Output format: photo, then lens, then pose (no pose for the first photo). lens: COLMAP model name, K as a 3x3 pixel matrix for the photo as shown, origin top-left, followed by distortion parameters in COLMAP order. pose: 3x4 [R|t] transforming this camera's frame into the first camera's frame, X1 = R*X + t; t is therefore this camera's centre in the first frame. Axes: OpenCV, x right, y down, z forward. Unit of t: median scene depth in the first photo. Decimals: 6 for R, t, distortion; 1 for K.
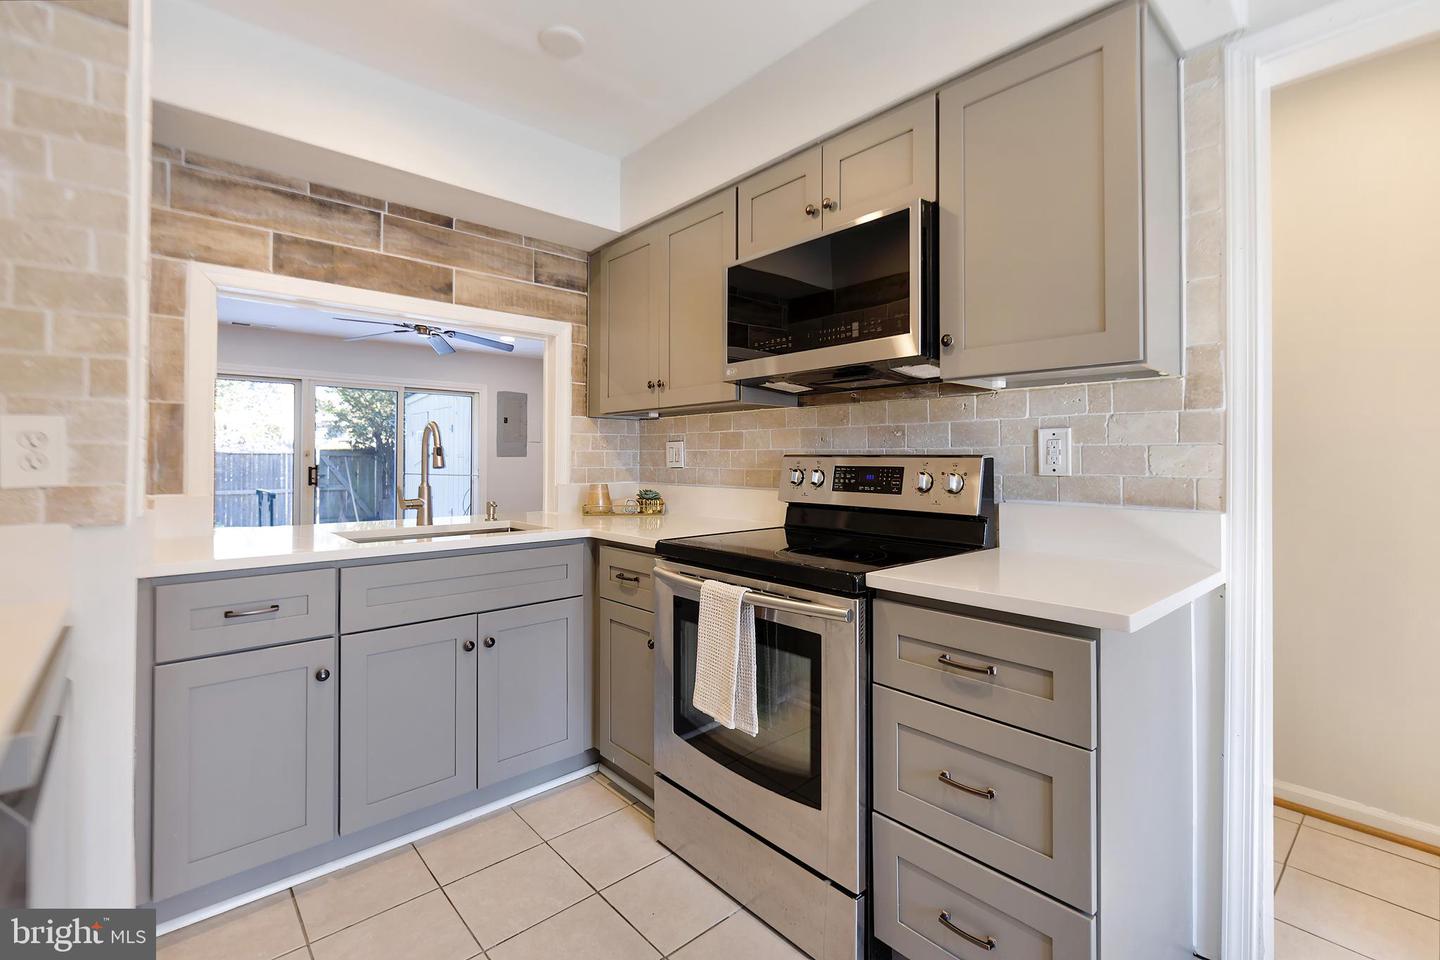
lens RADIAL K [[640.5, 0, 732.7], [0, 640.5, 448.2], [0, 0, 1]] dist [-0.001770, 0.000020]
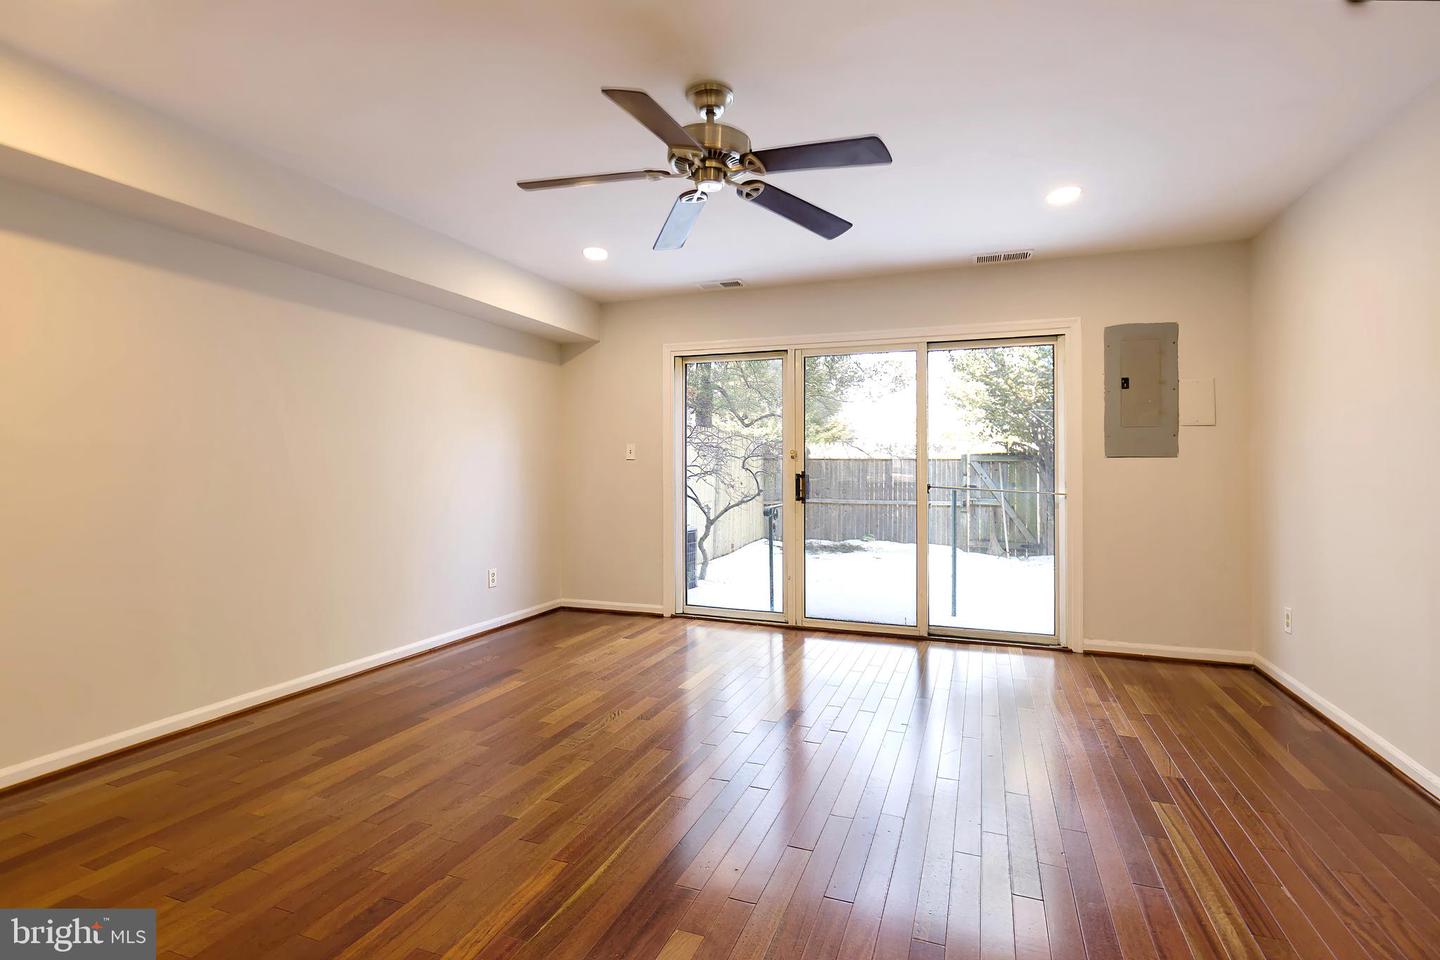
lens RADIAL K [[686.1, 0, 726.7], [0, 686.1, 468.0], [0, 0, 1]] dist [-0.001140, -0.000315]
pose [[0.457483, -0.000884, -0.889218, -0.027234], [0.015719, 0.999851, 0.007093, 0.013297], [0.889079, -0.017223, 0.457429, 0.498007]]
